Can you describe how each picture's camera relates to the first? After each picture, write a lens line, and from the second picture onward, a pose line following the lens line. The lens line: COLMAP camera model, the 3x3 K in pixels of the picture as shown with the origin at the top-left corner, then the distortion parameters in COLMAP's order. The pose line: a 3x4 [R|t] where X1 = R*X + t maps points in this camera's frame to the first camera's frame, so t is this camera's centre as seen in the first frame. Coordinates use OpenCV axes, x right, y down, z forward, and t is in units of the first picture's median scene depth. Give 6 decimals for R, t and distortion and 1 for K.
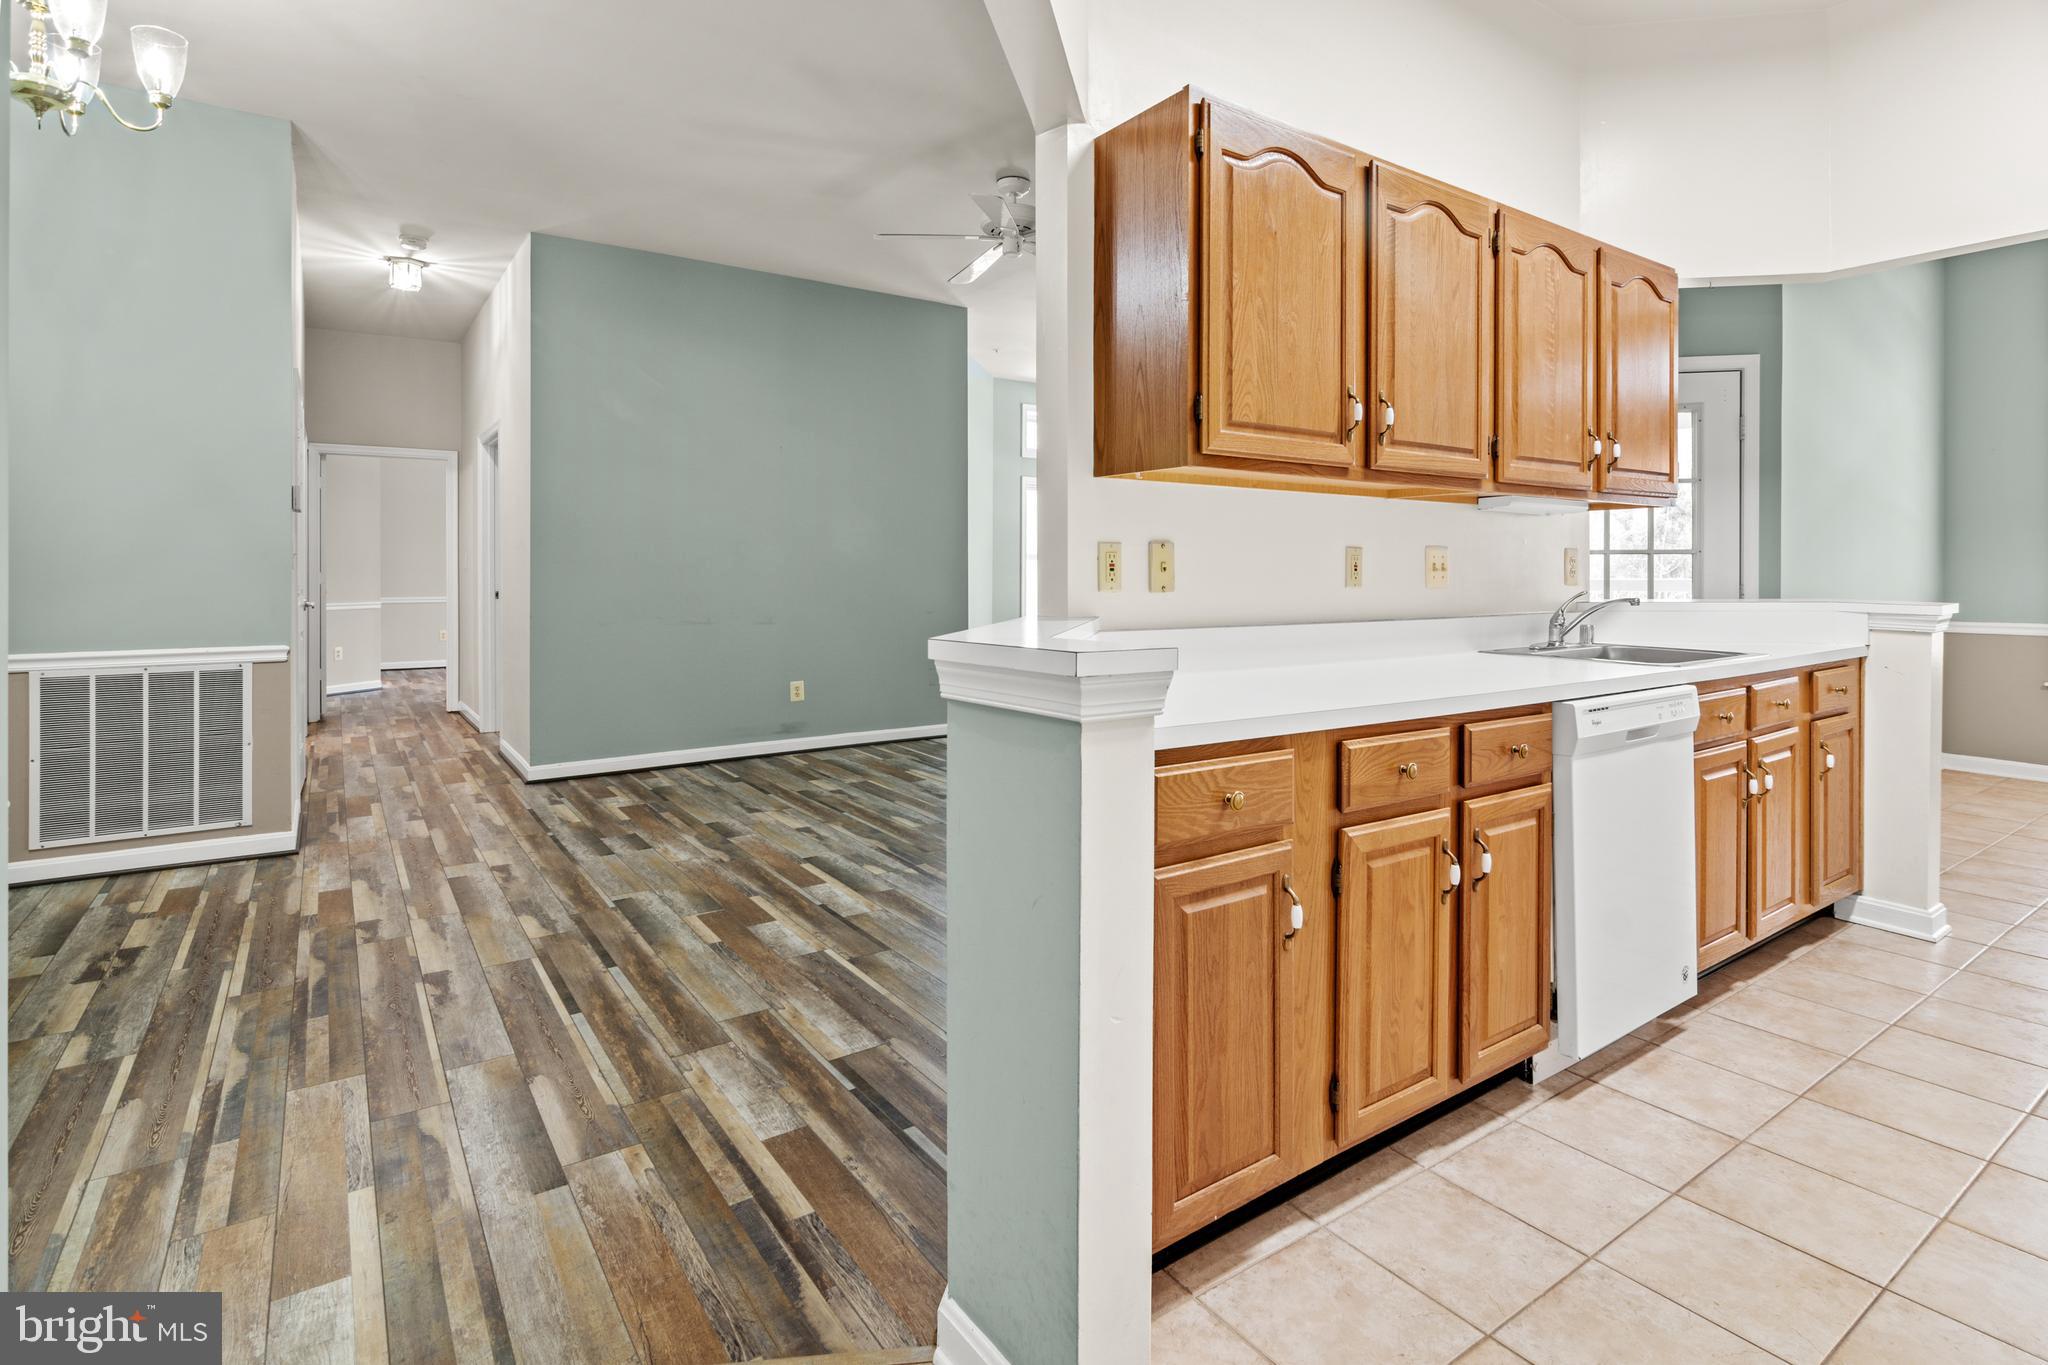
lens RADIAL K [[1000.1, 0, 1033.6], [0, 1000.1, 583.2], [0, 0, 1]] dist [0.007524, -0.004801]
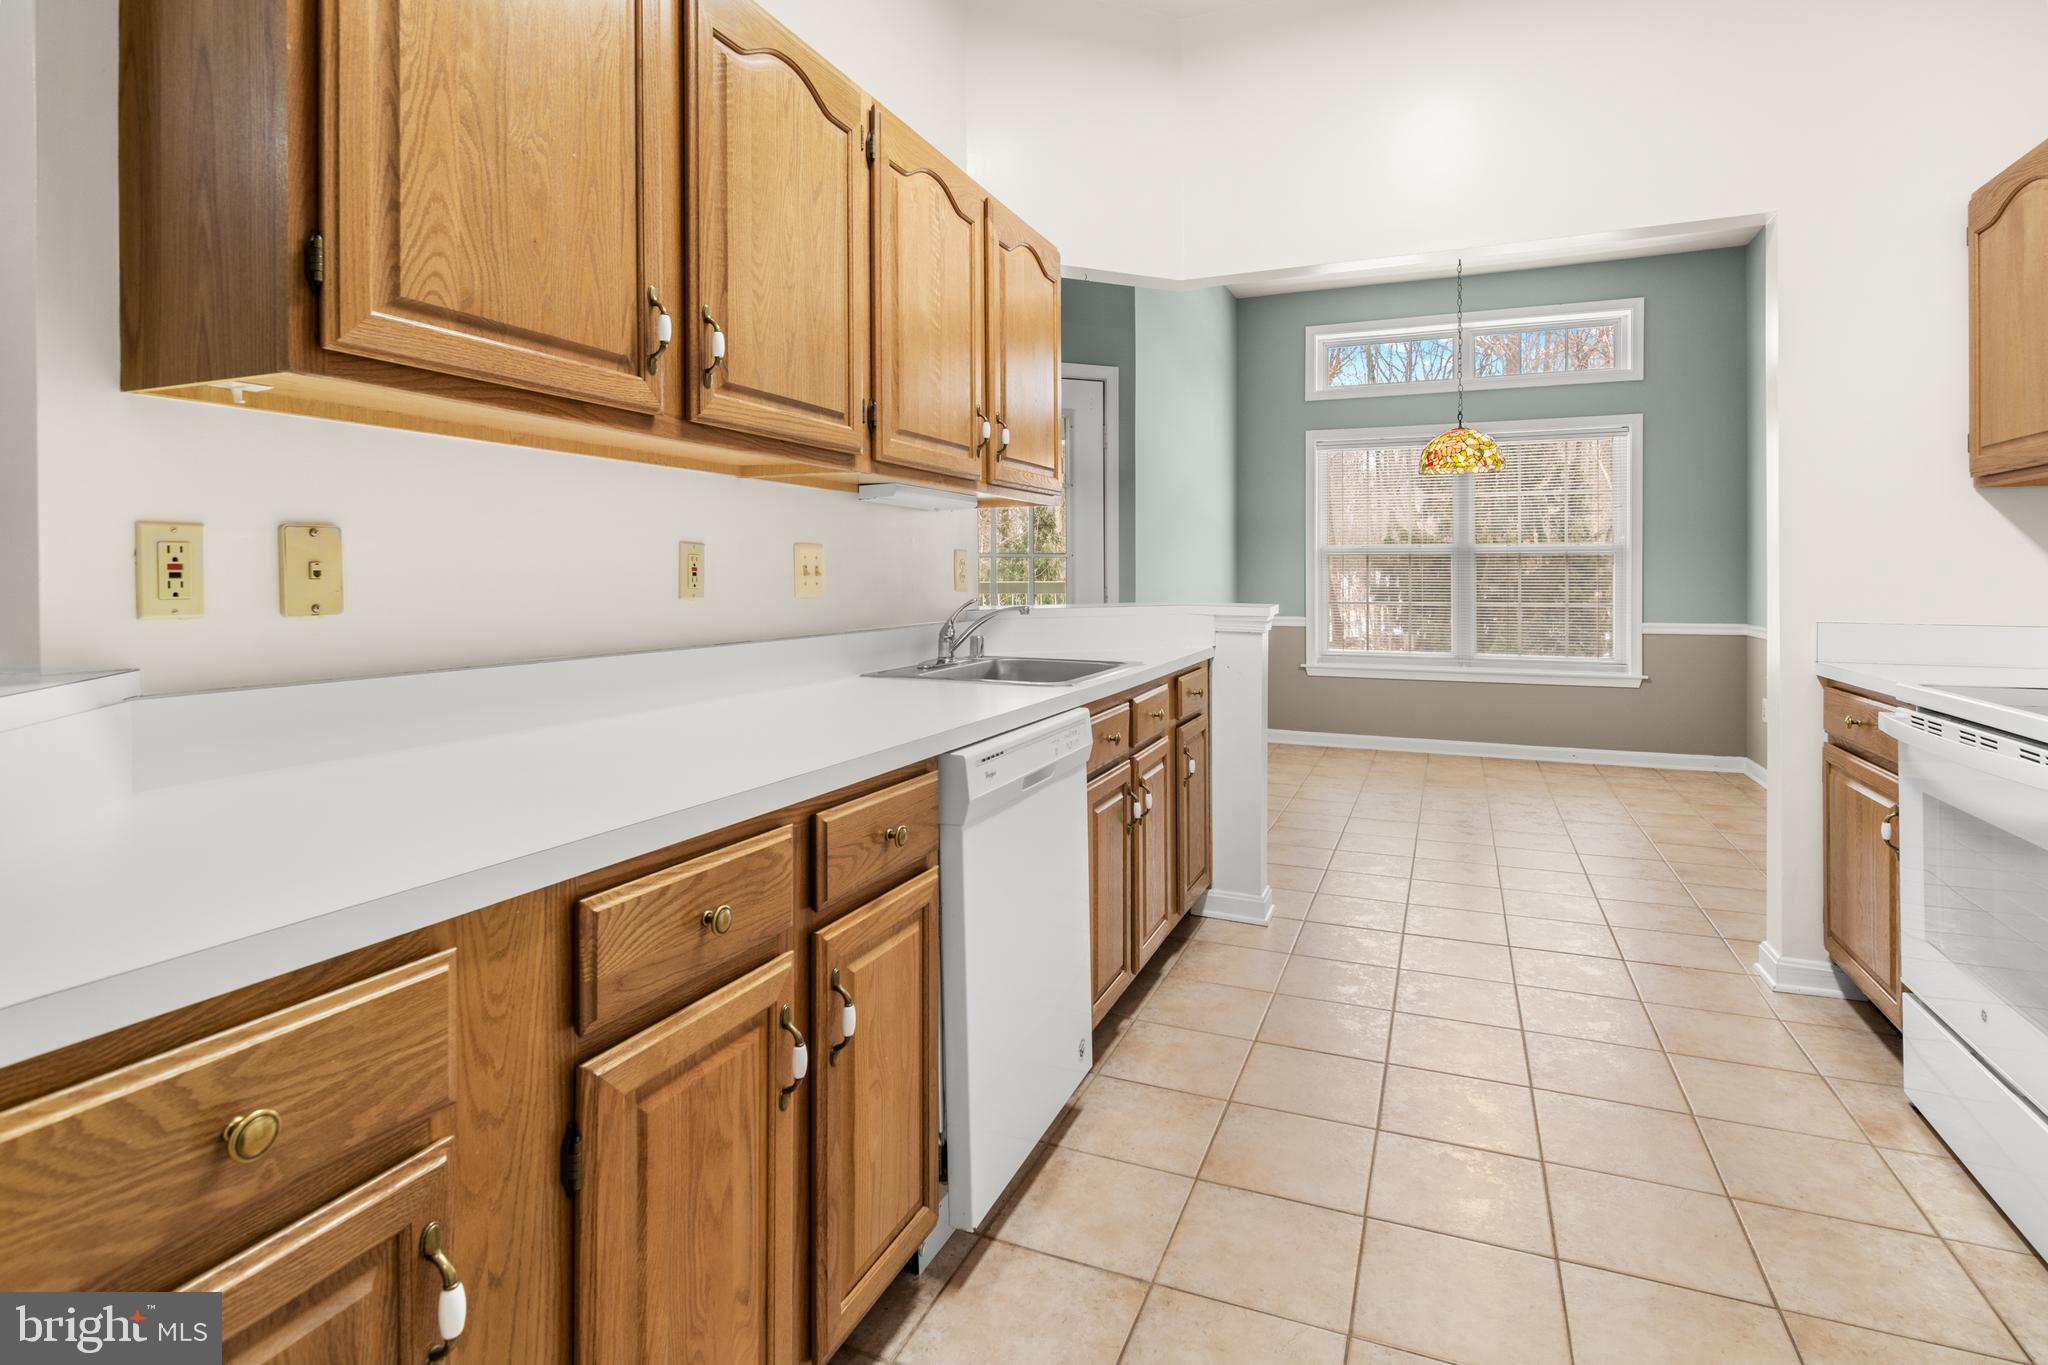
lens RADIAL K [[1000.1, 0, 1029.7], [0, 1000.1, 566.6], [0, 0, 1]] dist [0.007524, -0.004801]
pose [[0.846770, 0.002209, 0.531954, 0.161778], [0.008207, 0.999818, -0.017215, -0.005286], [-0.531895, 0.018942, 0.846598, 0.300229]]
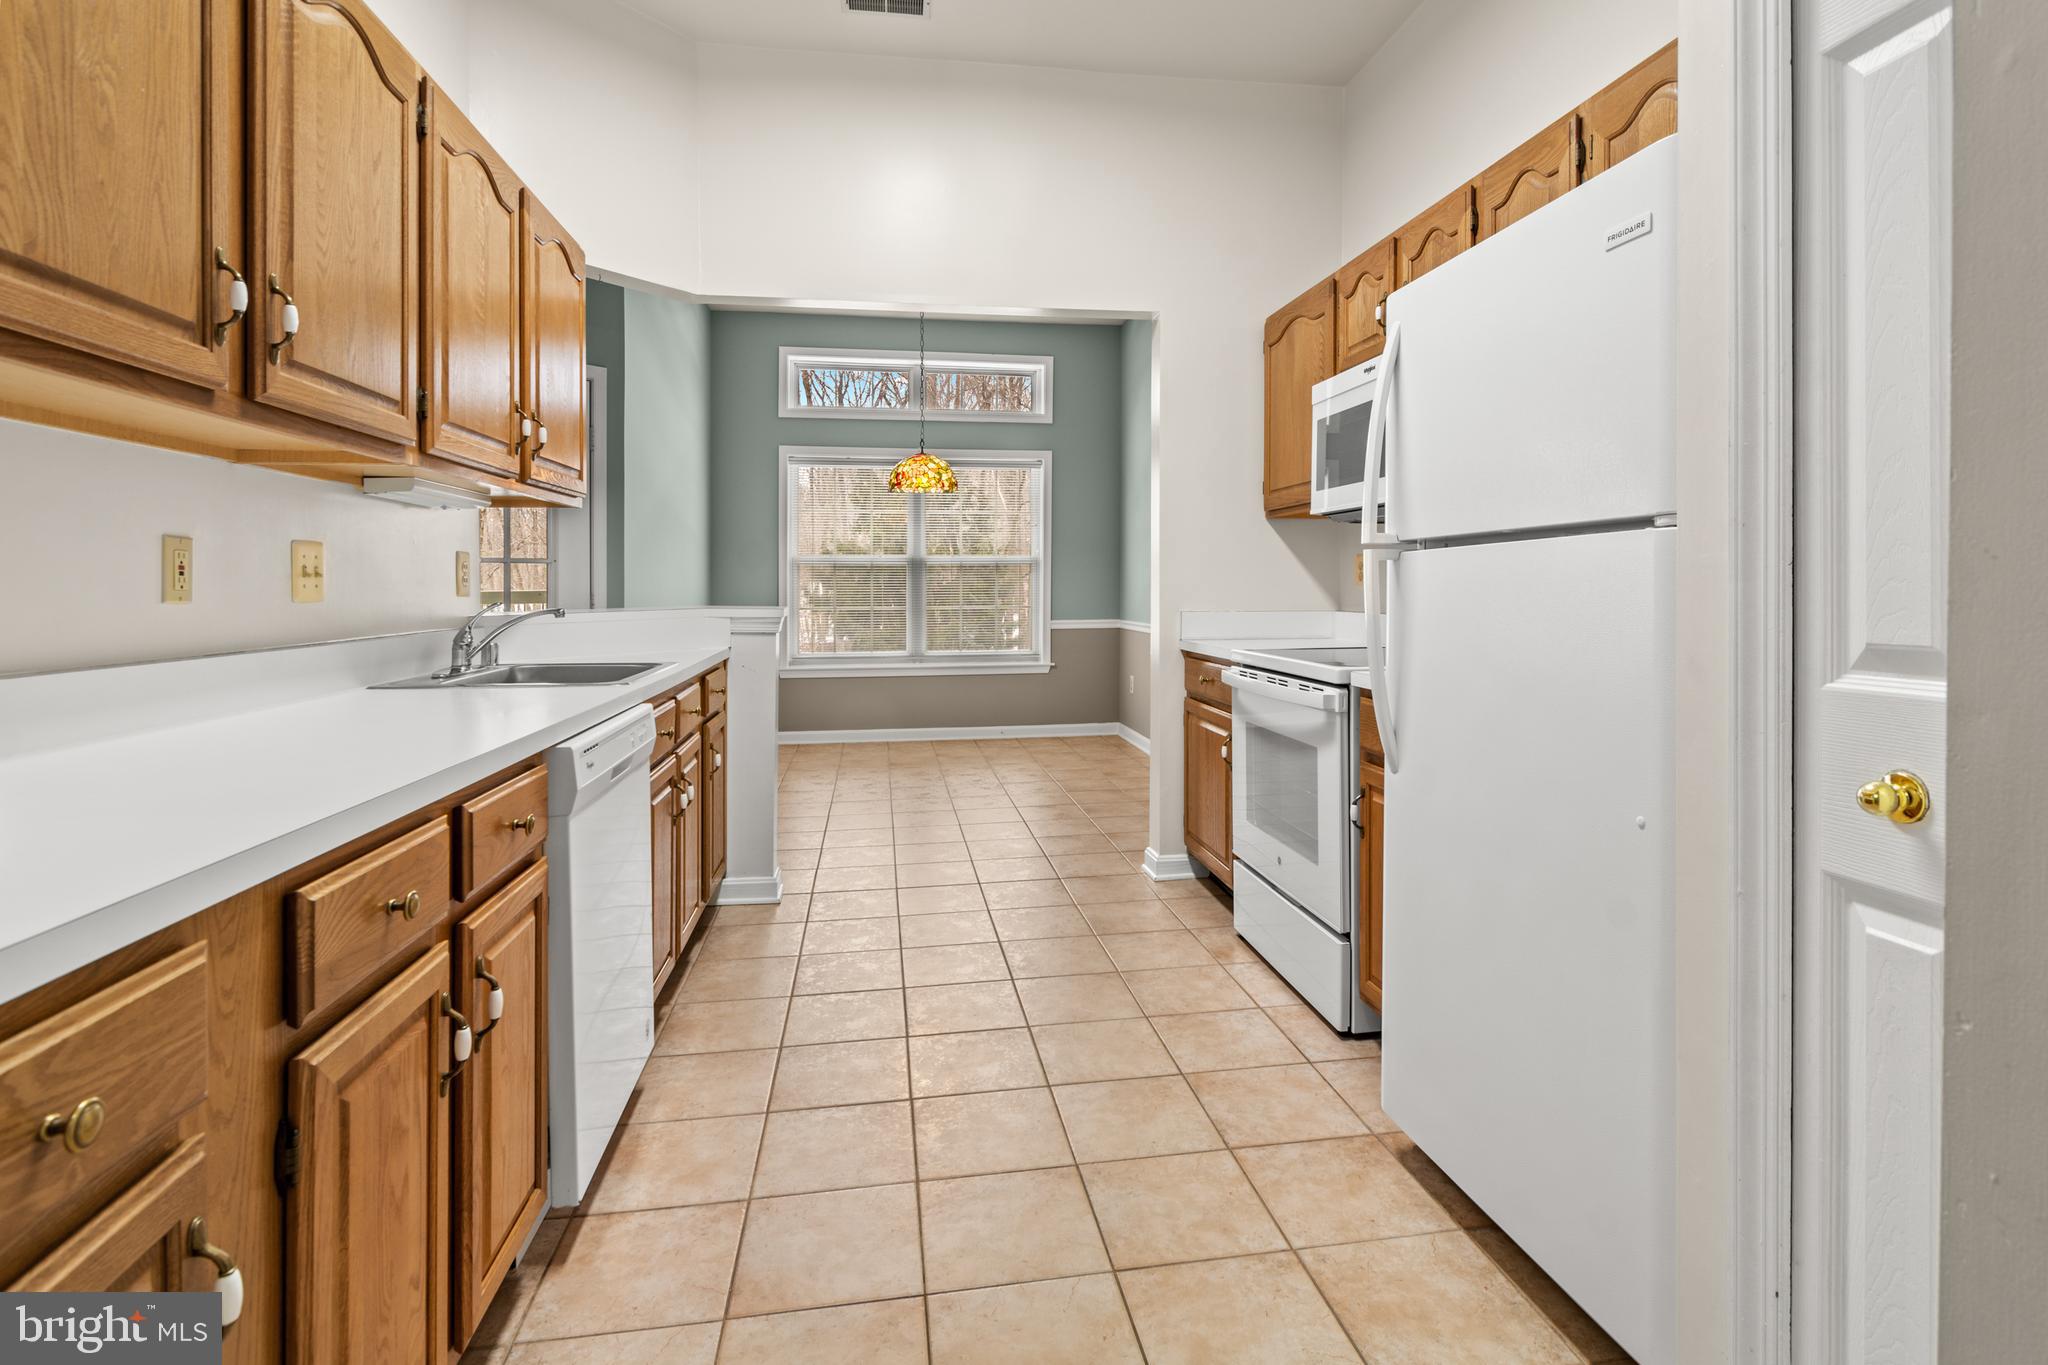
lens RADIAL K [[1000.1, 0, 1017.0], [0, 1000.1, 589.9], [0, 0, 1]] dist [0.007524, -0.004801]
pose [[0.453995, -0.008391, 0.890965, 0.009645], [0.015953, 0.999872, 0.001288, 0.004229], [-0.890861, 0.013629, 0.454071, 0.302576]]
